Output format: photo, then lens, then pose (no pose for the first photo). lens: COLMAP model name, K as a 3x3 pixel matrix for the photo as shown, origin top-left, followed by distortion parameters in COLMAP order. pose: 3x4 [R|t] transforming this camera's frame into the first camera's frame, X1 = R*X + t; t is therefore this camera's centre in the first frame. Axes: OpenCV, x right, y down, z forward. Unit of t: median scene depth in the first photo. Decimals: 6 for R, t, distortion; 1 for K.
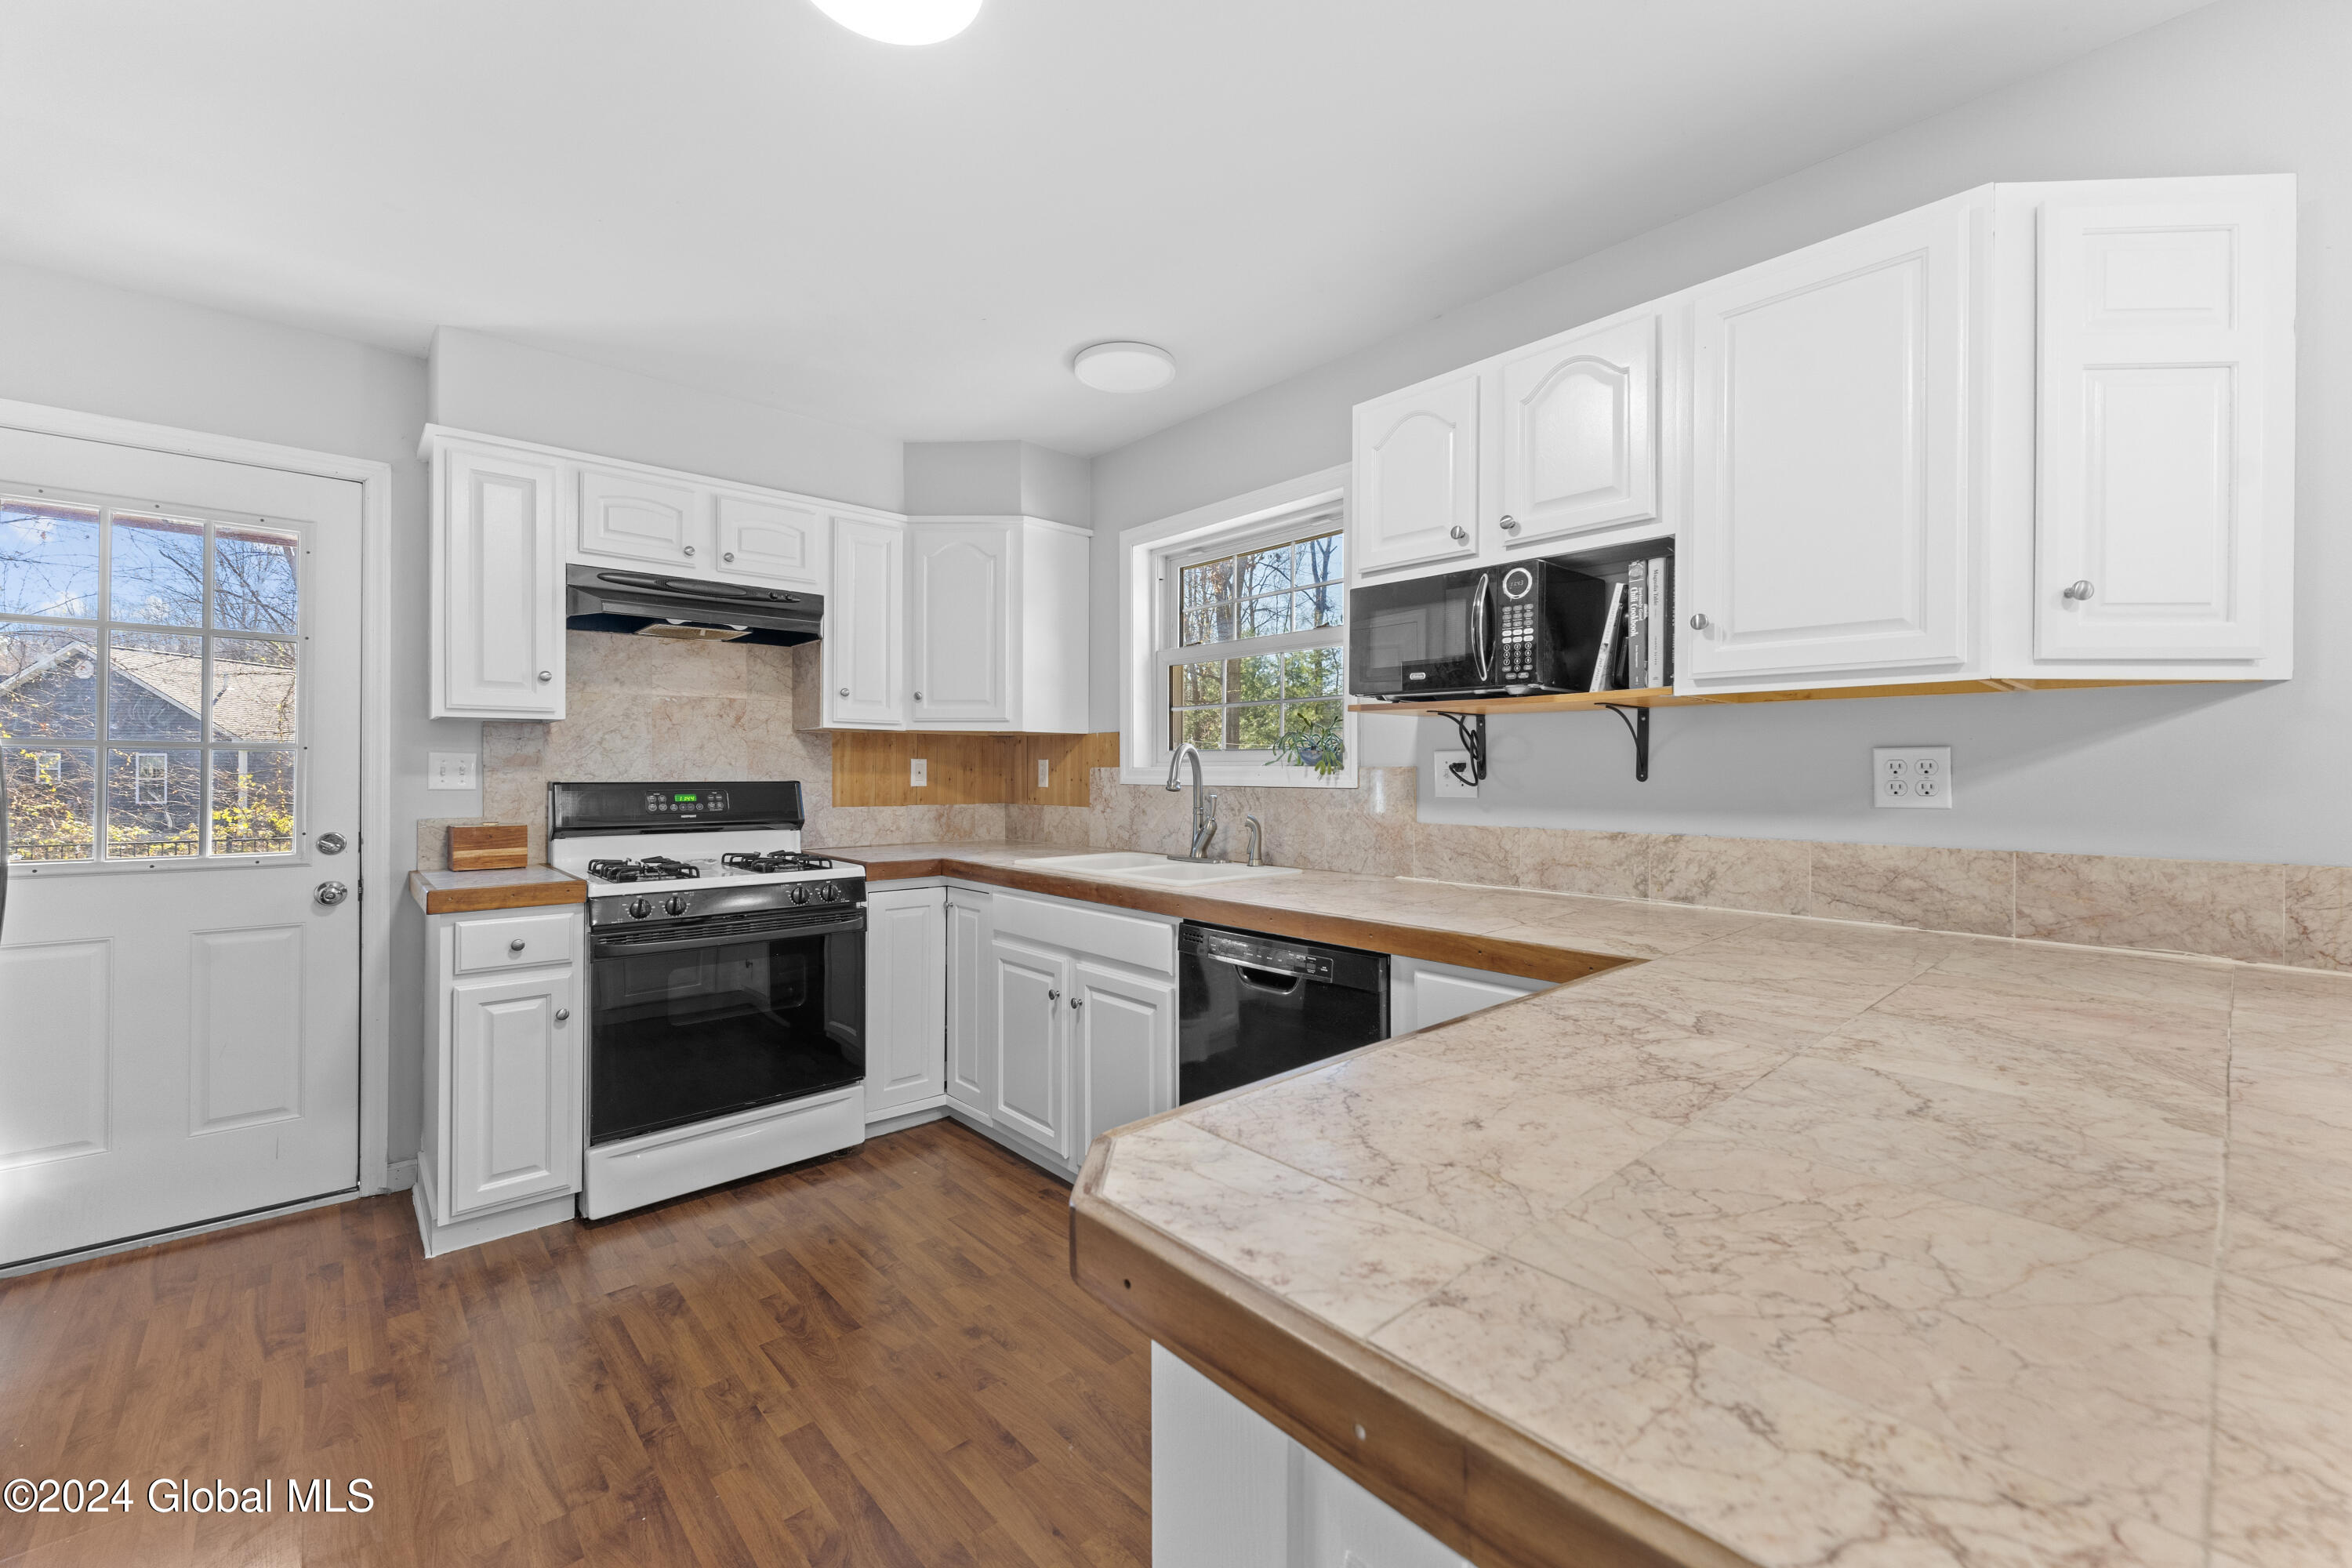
lens RADIAL K [[946.1, 0, 1178.5], [0, 946.1, 773.6], [0, 0, 1]] dist [0.001059, -0.000131]
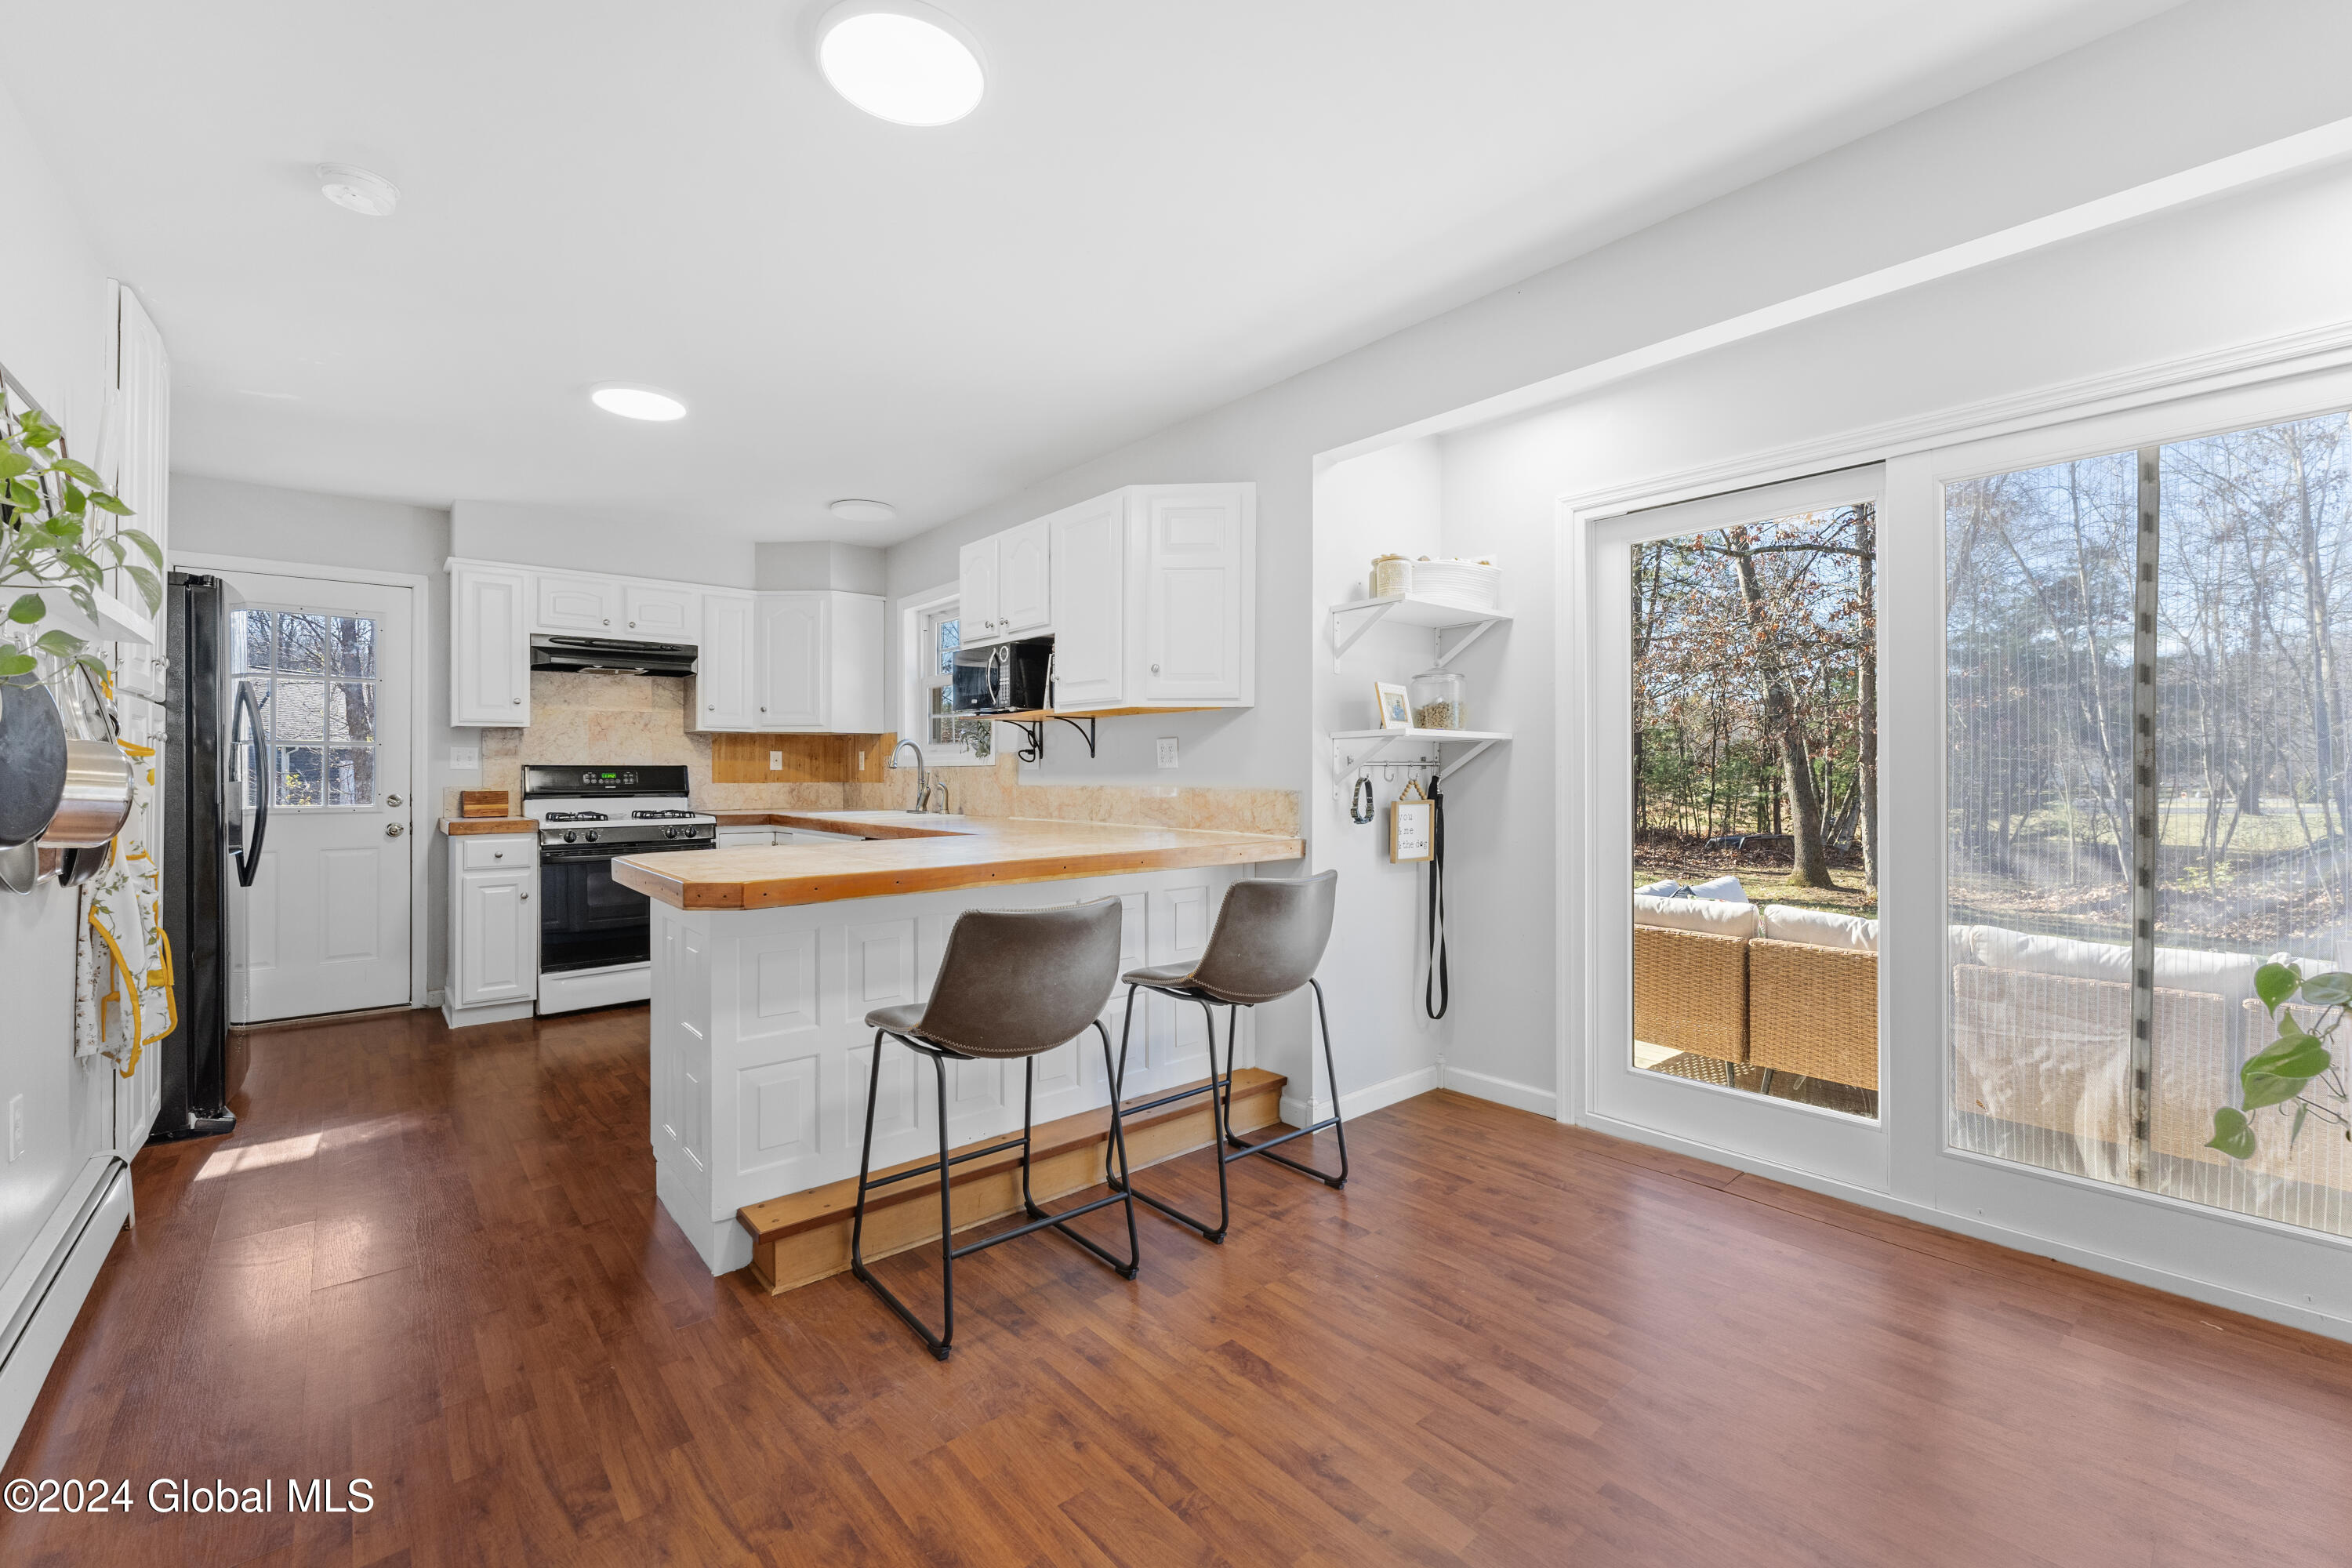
lens RADIAL K [[969.6, 0, 1179.4], [0, 969.6, 771.8], [0, 0, 1]] dist [-0.002801, -0.000146]
pose [[0.999595, -0.004163, -0.028147, 0.548258], [0.004104, 0.999989, -0.002128, 0.030950], [0.028155, 0.002011, 0.999602, -0.678970]]
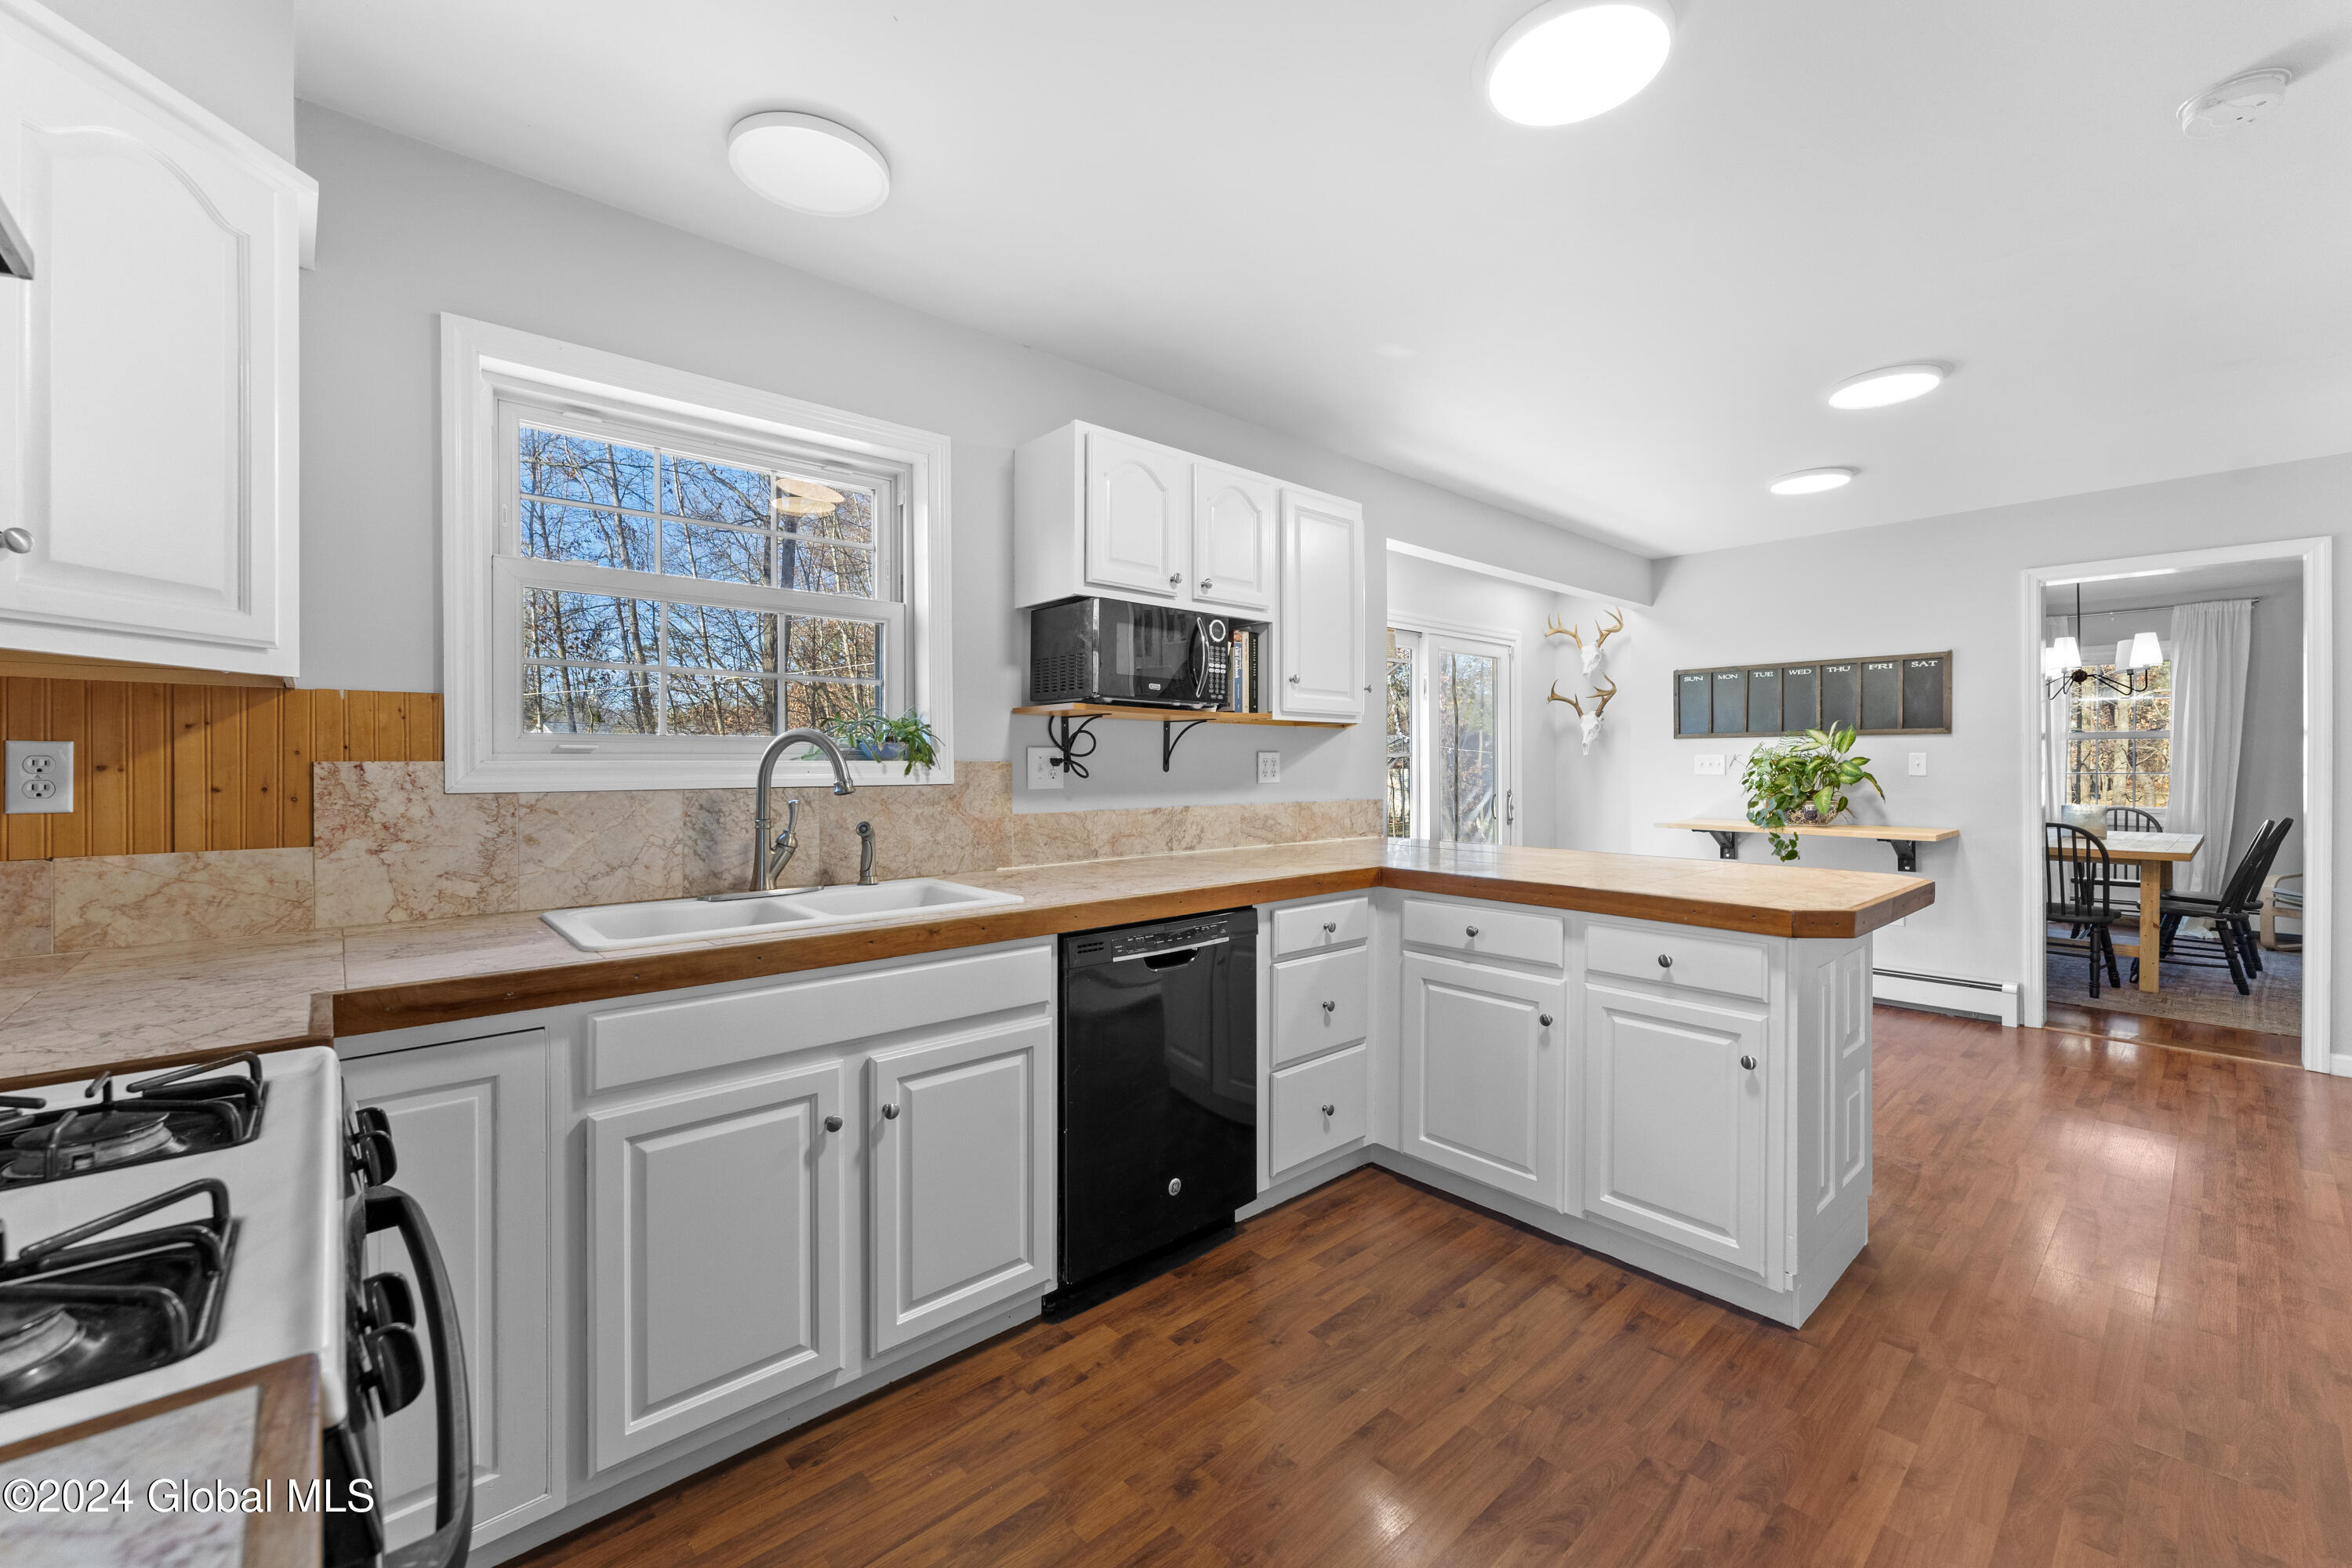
lens RADIAL K [[946.1, 0, 1178.5], [0, 946.1, 773.6], [0, 0, 1]] dist [0.001059, -0.000131]
pose [[0.005164, -0.013561, 0.999895, -0.742413], [0.005087, 0.999895, 0.013535, -0.006642], [-0.999974, 0.005017, 0.005233, 0.749826]]
